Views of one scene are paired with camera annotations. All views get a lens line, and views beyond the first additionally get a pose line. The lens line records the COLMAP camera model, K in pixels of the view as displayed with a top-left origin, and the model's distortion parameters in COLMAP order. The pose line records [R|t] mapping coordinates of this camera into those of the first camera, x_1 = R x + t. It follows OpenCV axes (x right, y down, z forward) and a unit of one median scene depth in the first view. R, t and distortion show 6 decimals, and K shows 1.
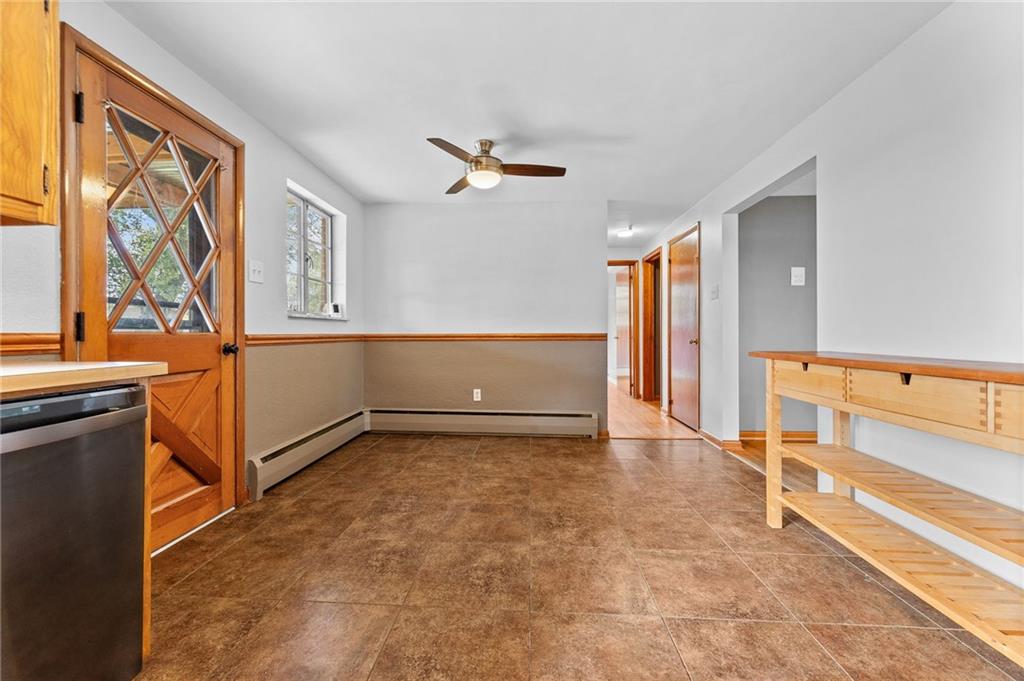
lens RADIAL K [[417.4, 0, 508.6], [0, 417.4, 329.2], [0, 0, 1]] dist [-0.001386, -0.000041]
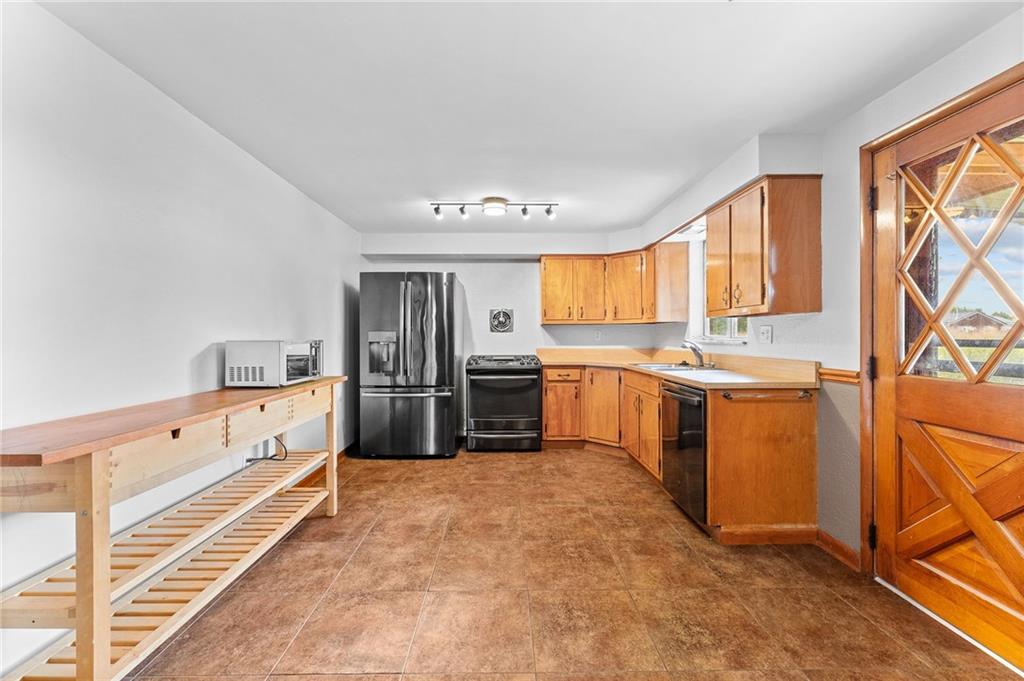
lens RADIAL K [[409.0, 0, 506.5], [0, 409.0, 338.3], [0, 0, 1]] dist [0.000148, -0.000273]
pose [[-0.998259, 0.003304, -0.058898, 0.143606], [0.003614, 0.999980, -0.005157, -0.075979], [0.058879, -0.005361, -0.998251, 1.727542]]
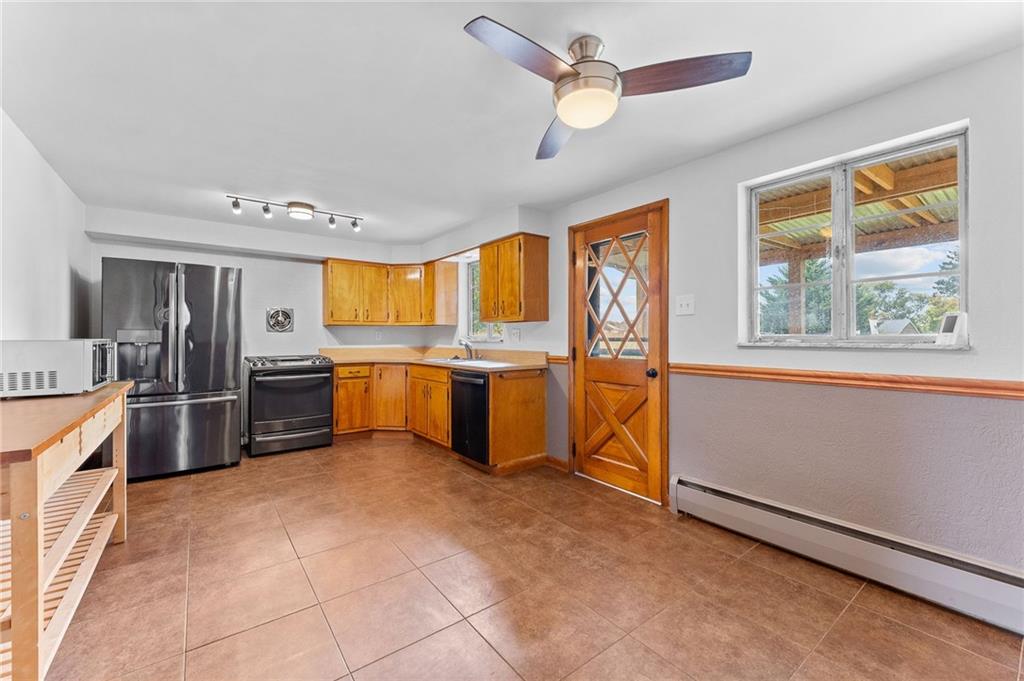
lens RADIAL K [[413.3, 0, 506.1], [0, 413.3, 339.9], [0, 0, 1]] dist [-0.001095, -0.000119]
pose [[-0.770372, 0.006969, -0.637556, 0.550339], [0.008453, 0.999964, 0.000717, -0.070132], [0.637538, -0.004837, -0.770404, 1.967327]]
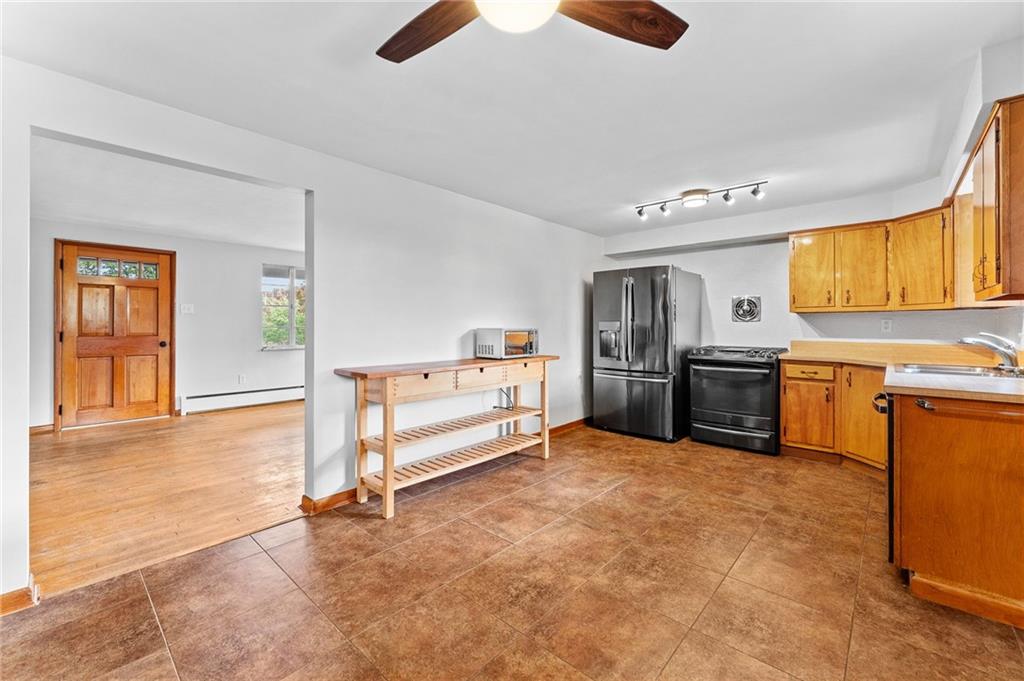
lens RADIAL K [[417.4, 0, 508.6], [0, 417.4, 329.2], [0, 0, 1]] dist [-0.001386, -0.000041]
pose [[-0.771183, -0.007002, 0.636575, -0.428899], [-0.007920, 0.999968, 0.001404, -0.076764], [-0.636564, -0.003959, -0.771213, 1.884431]]
